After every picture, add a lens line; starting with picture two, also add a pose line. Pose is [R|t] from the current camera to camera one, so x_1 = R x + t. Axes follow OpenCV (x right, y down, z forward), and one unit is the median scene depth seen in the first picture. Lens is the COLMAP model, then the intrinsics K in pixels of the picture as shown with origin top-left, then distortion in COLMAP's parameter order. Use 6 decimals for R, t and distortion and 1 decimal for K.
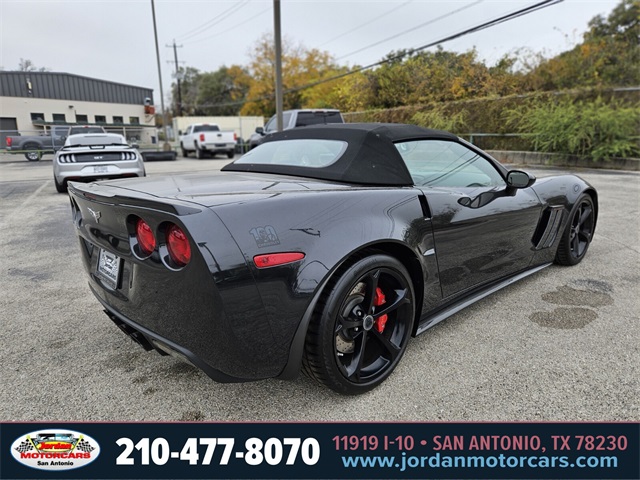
lens RADIAL K [[443.2, 0, 321.9], [0, 443.2, 237.4], [0, 0, 1]] dist [0.032310, -0.014428]
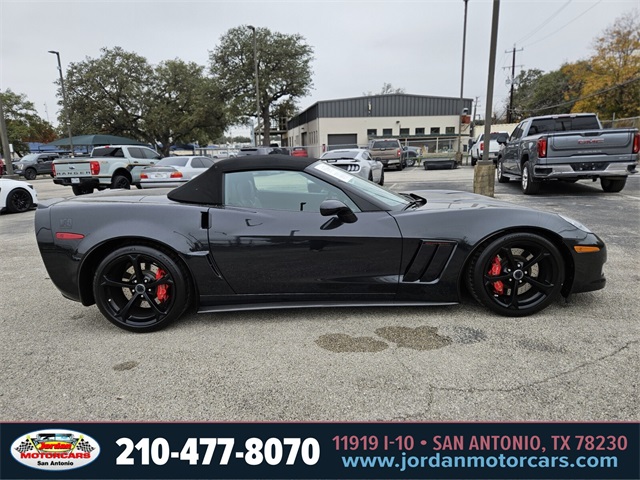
lens RADIAL K [[443.2, 0, 317.5], [0, 443.2, 240.7], [0, 0, 1]] dist [0.032310, -0.014428]
pose [[0.715903, 0.126596, -0.686627, 0.140308], [-0.128748, 0.990496, 0.048385, -0.011649], [0.686227, 0.053763, 0.725398, 0.022734]]
